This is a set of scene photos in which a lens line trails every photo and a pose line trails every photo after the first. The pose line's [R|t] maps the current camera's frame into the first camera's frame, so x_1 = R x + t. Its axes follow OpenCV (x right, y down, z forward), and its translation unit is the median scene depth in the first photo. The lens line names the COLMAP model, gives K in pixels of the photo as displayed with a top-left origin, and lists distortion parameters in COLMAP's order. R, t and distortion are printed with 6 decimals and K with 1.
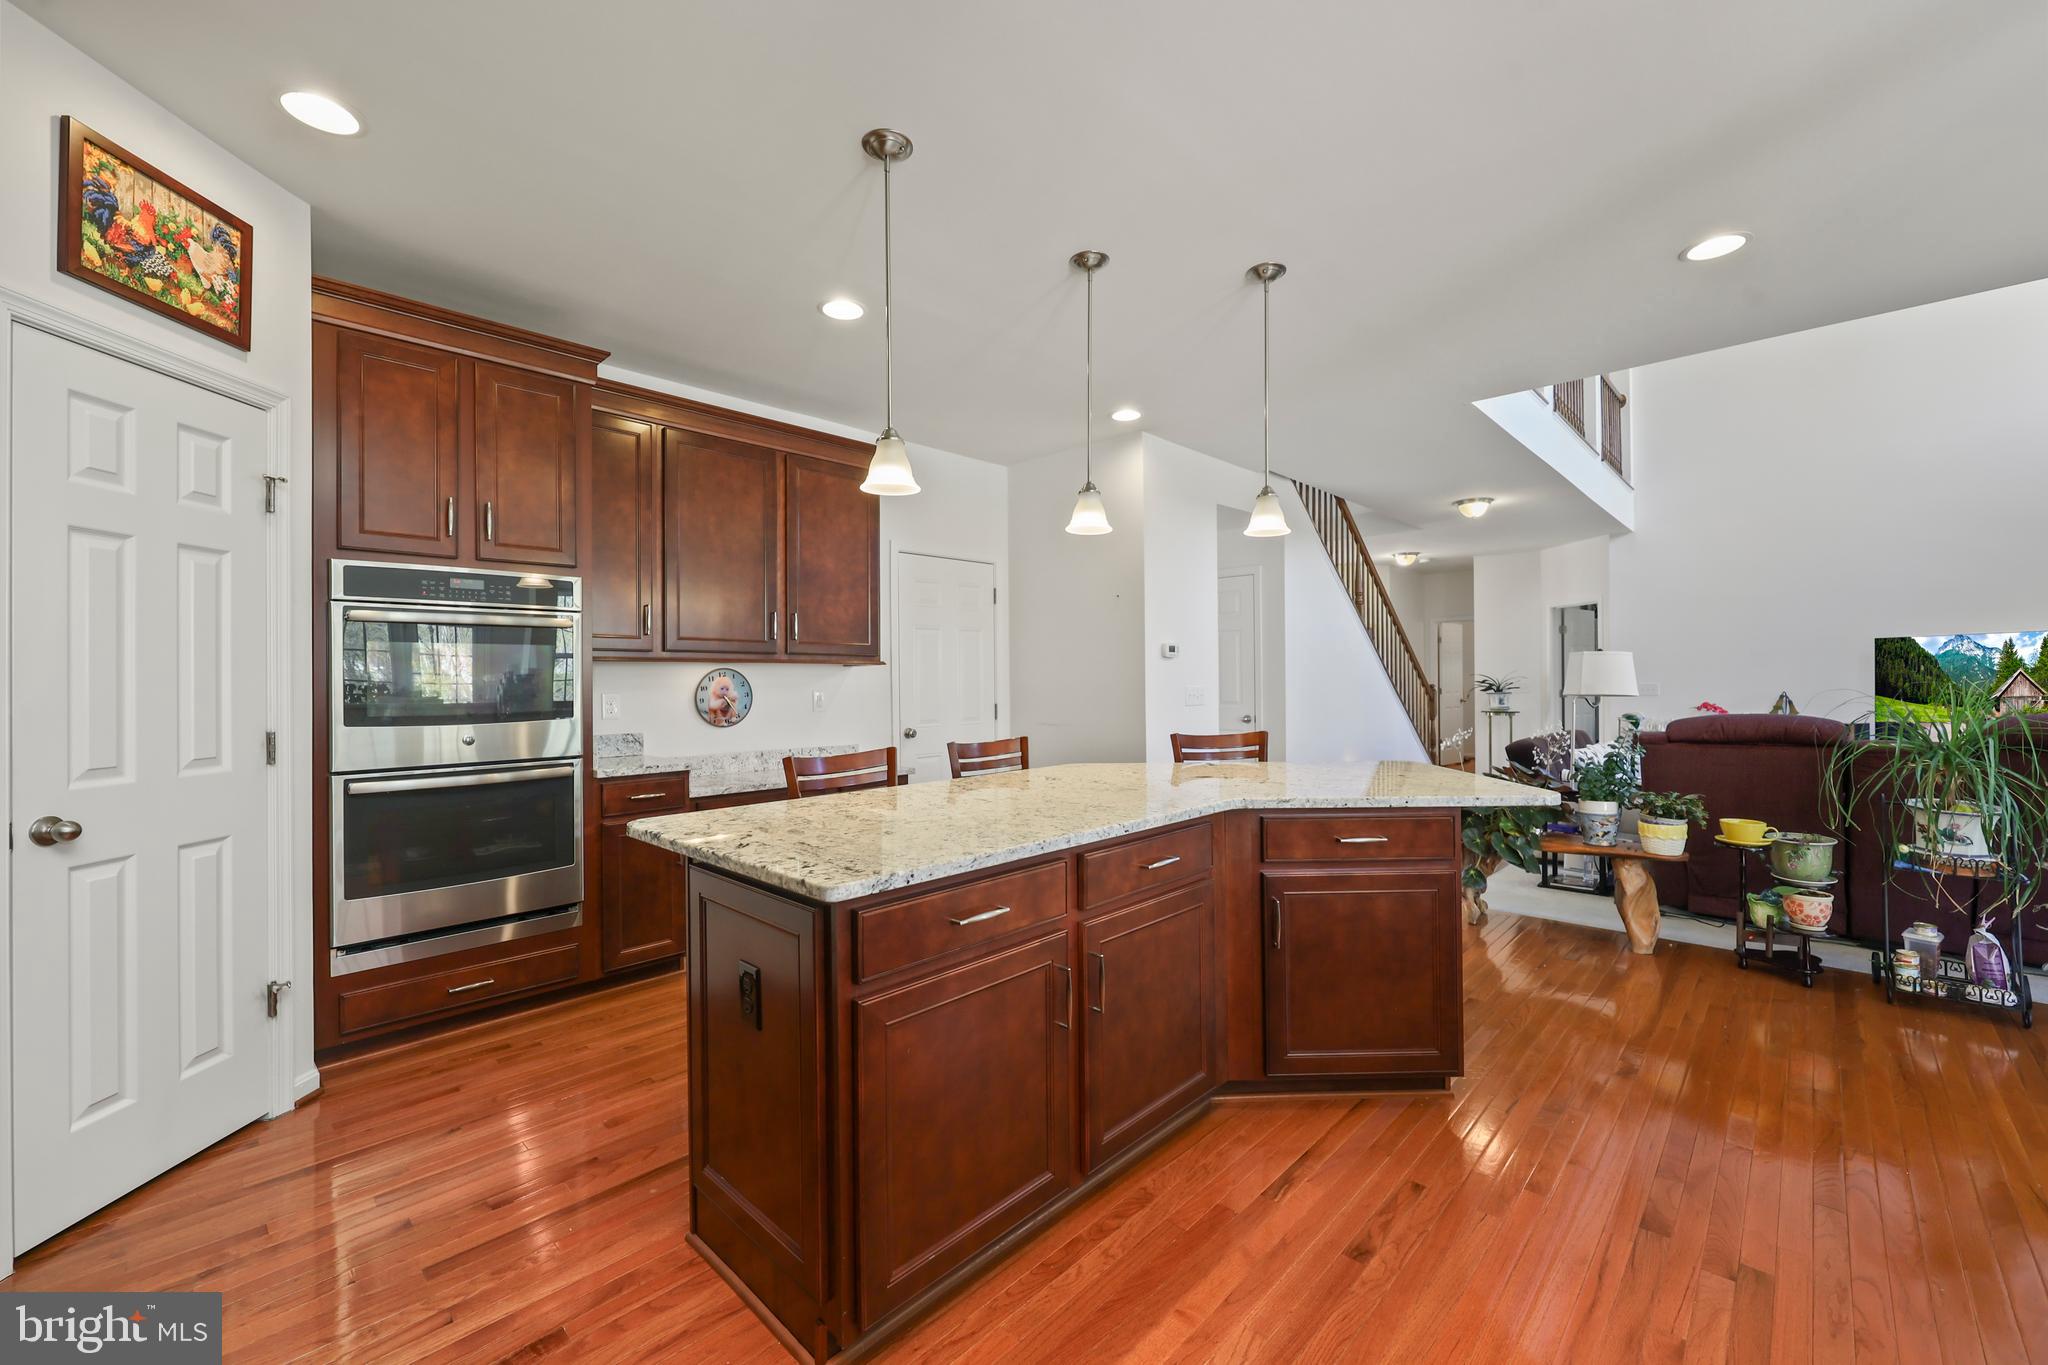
lens RADIAL K [[821.6, 0, 1016.9], [0, 821.6, 675.0], [0, 0, 1]] dist [0.003861, -0.000479]
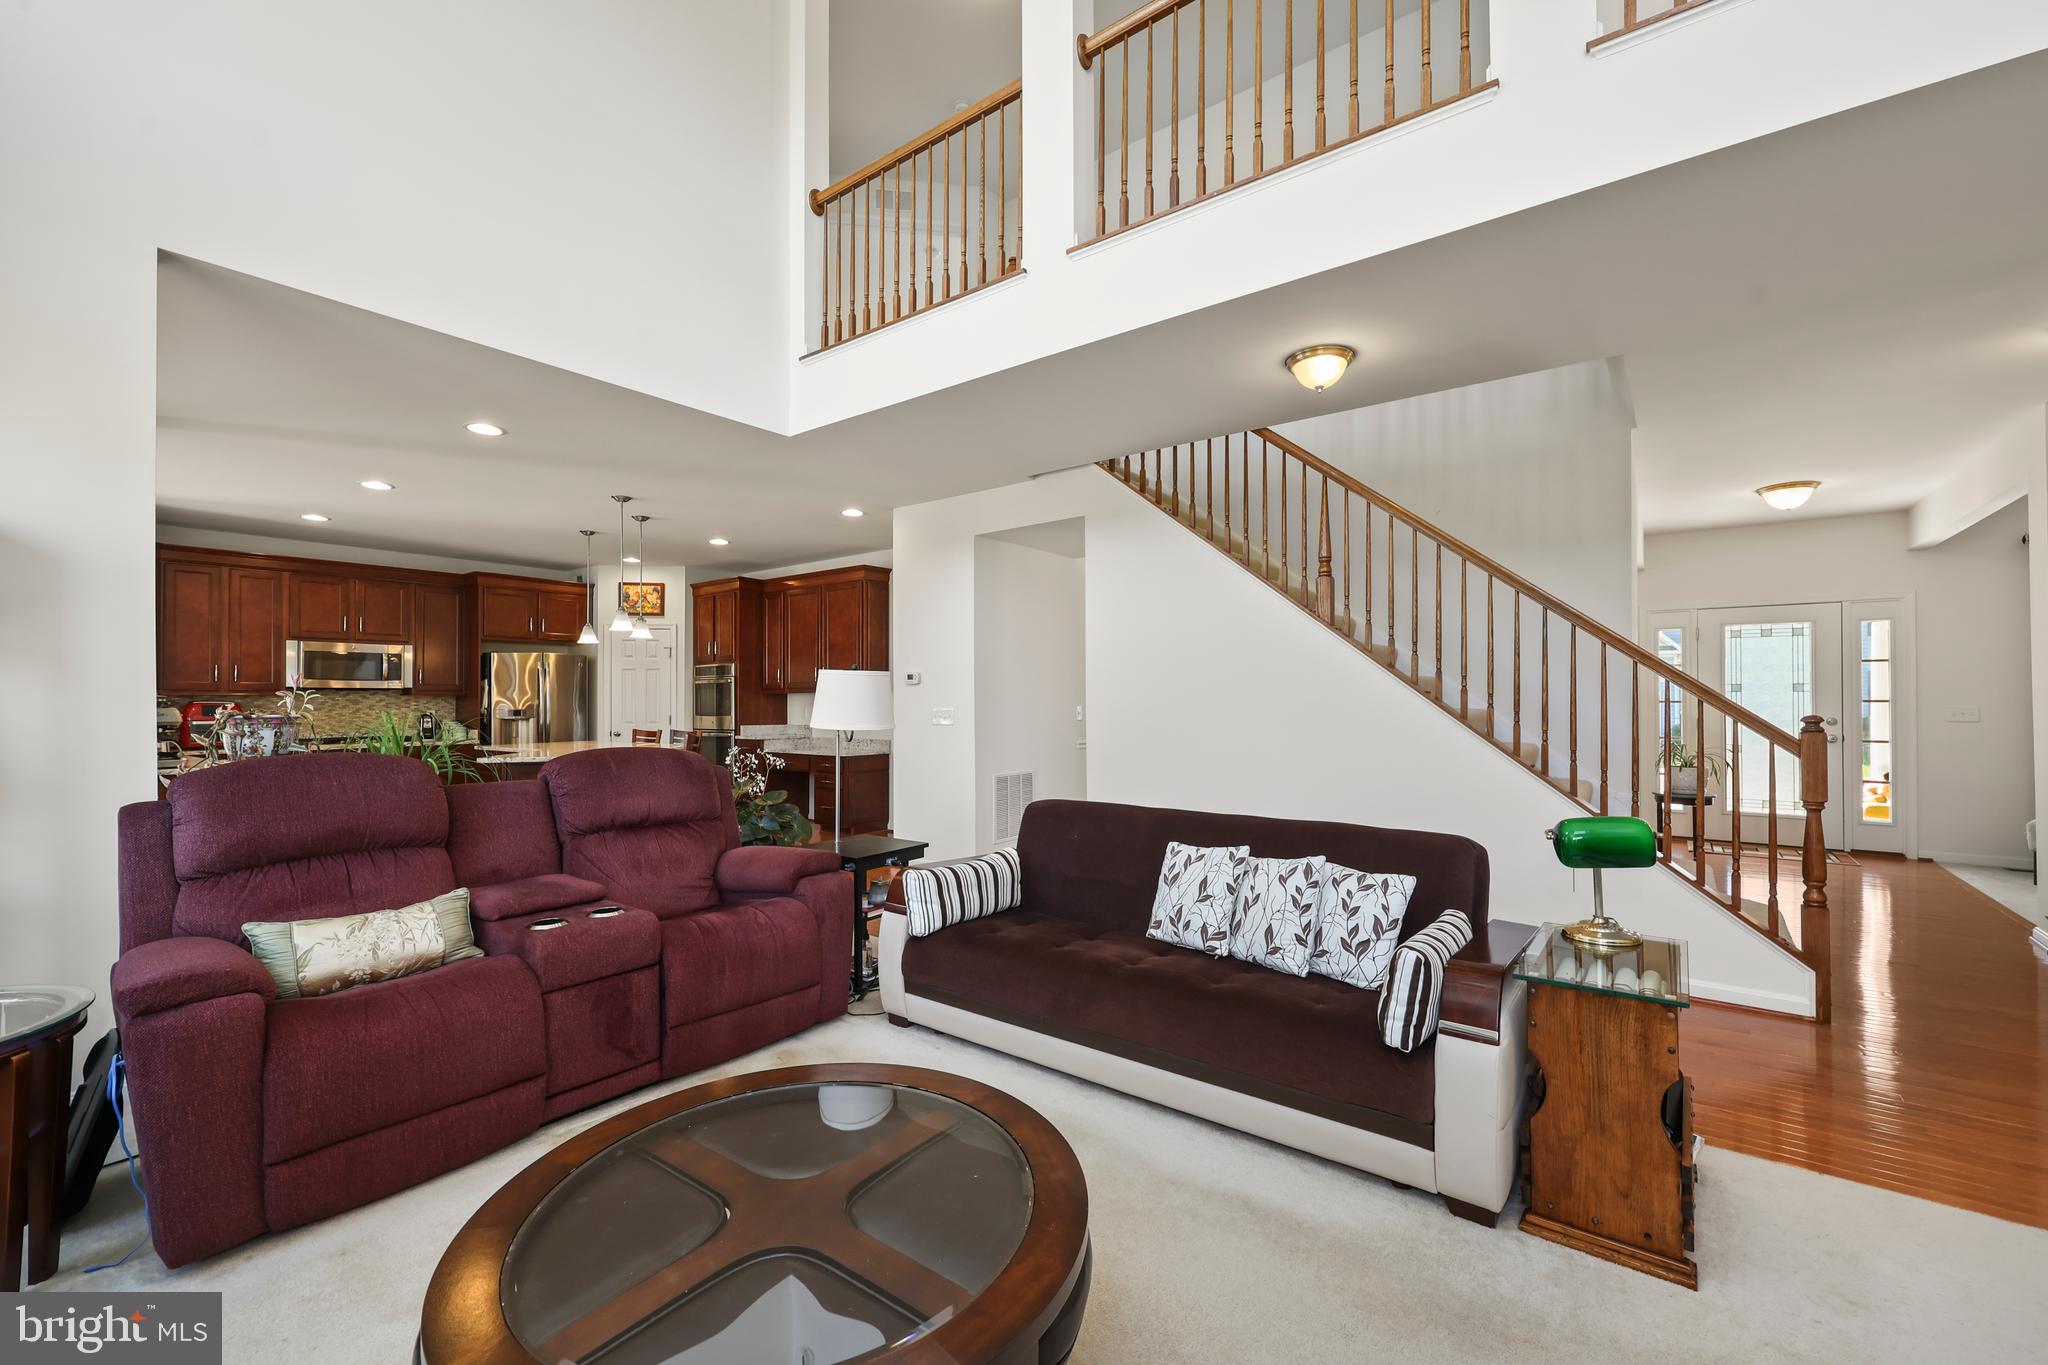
lens RADIAL K [[821.6, 0, 1027.6], [0, 821.6, 692.0], [0, 0, 1]] dist [0.003861, -0.000479]
pose [[0.112037, -0.006880, -0.993680, 3.016422], [0.009992, 0.999933, -0.005797, -0.001520], [0.993654, -0.009279, 0.112098, 2.230698]]
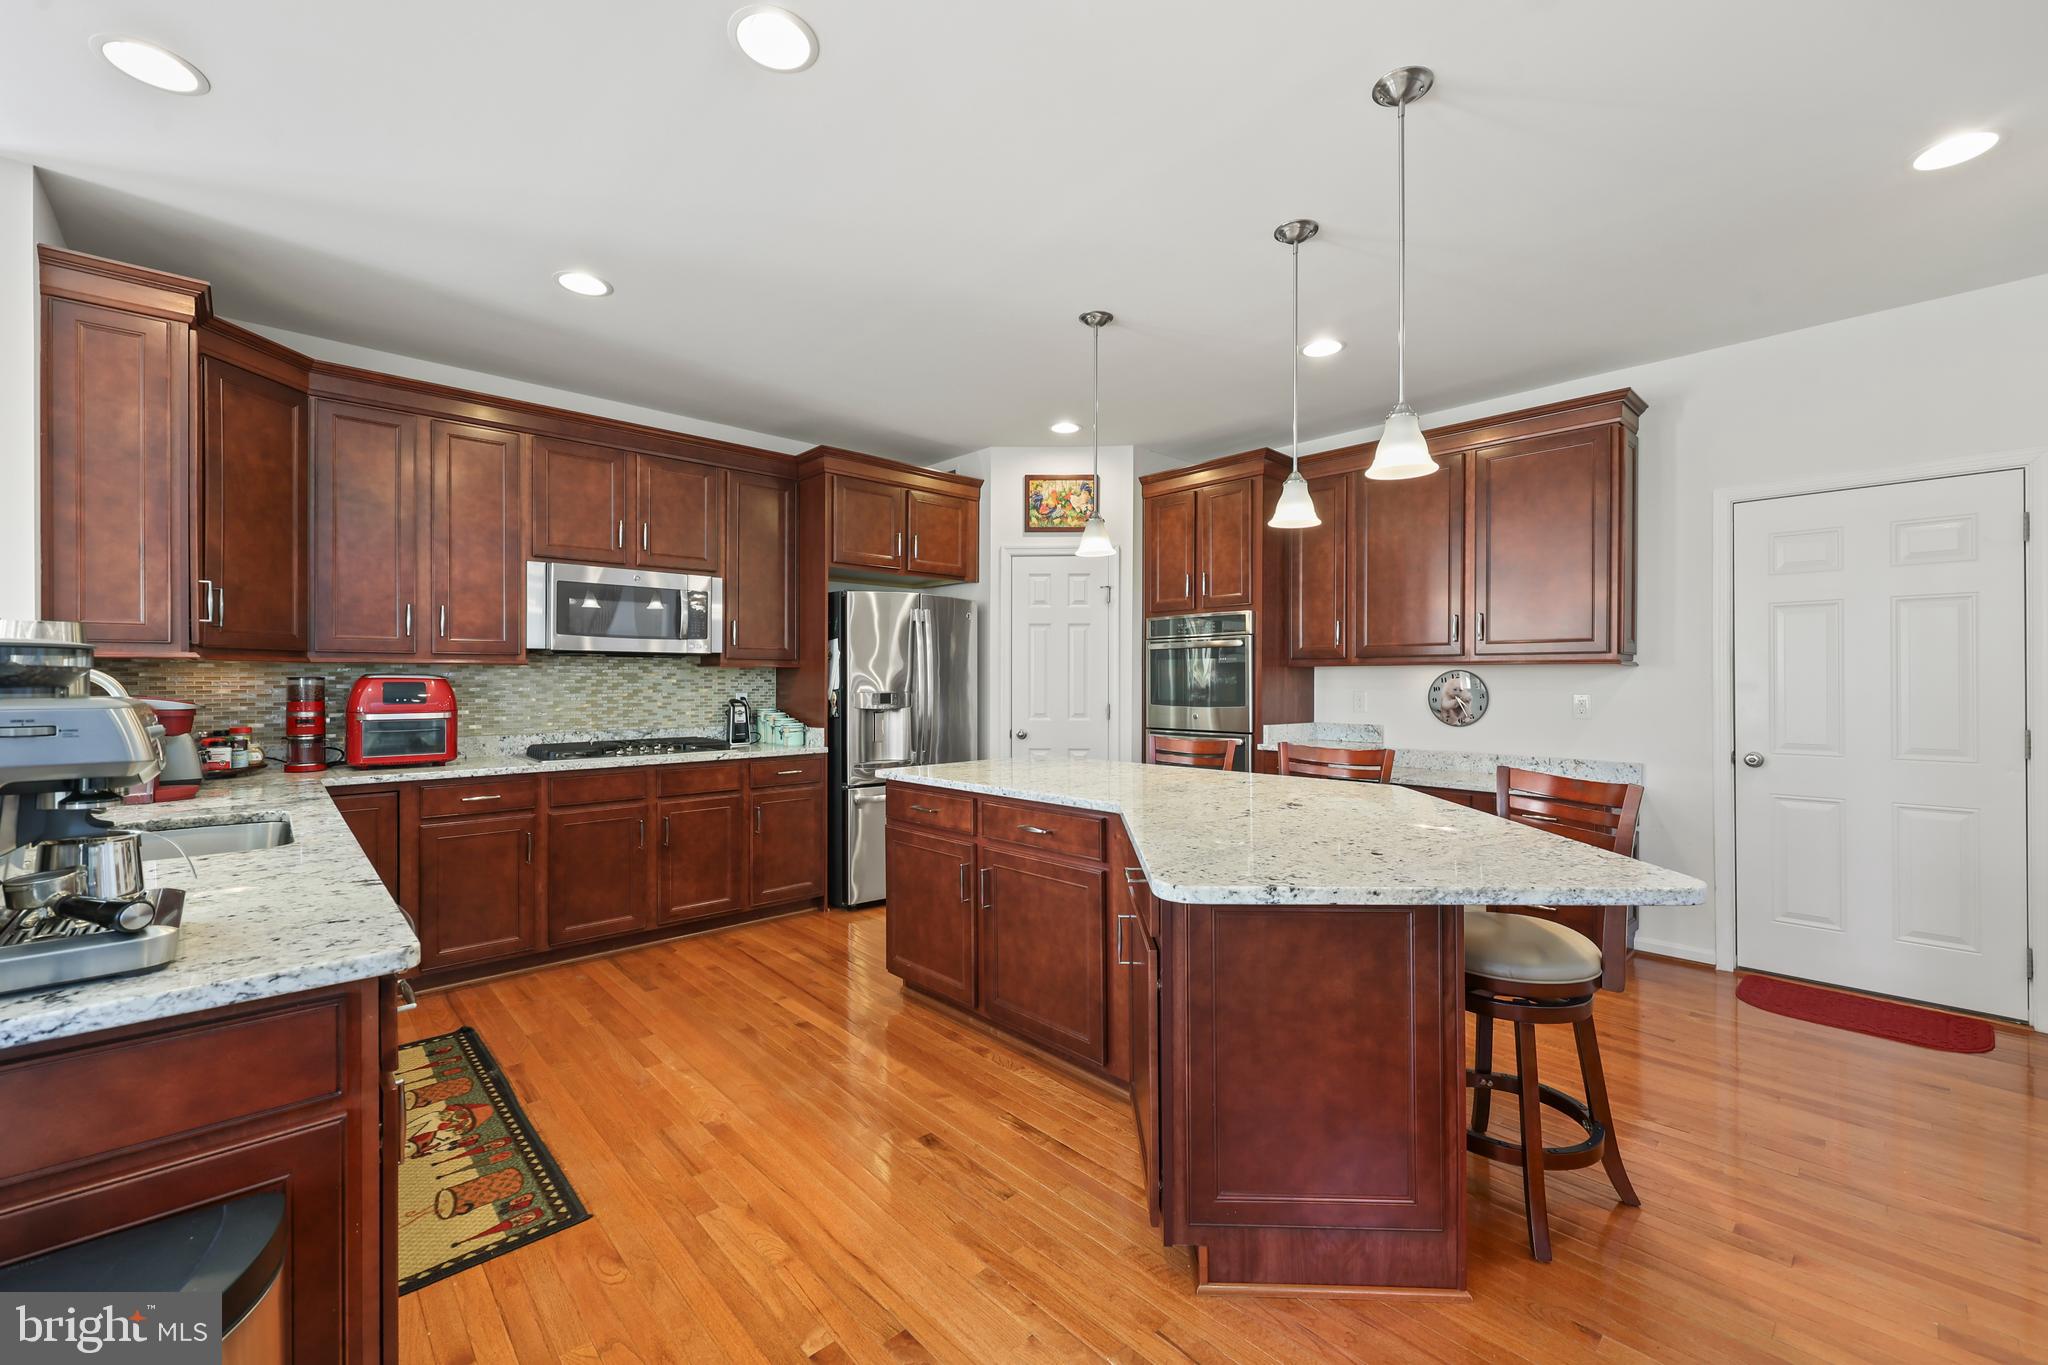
lens RADIAL K [[821.6, 0, 1040.8], [0, 821.6, 673.9], [0, 0, 1]] dist [0.003861, -0.000479]
pose [[-0.041480, -0.003508, -0.999133, 1.266473], [0.005547, 0.999978, -0.003741, -0.003871], [0.999124, -0.005697, -0.041459, 0.931820]]
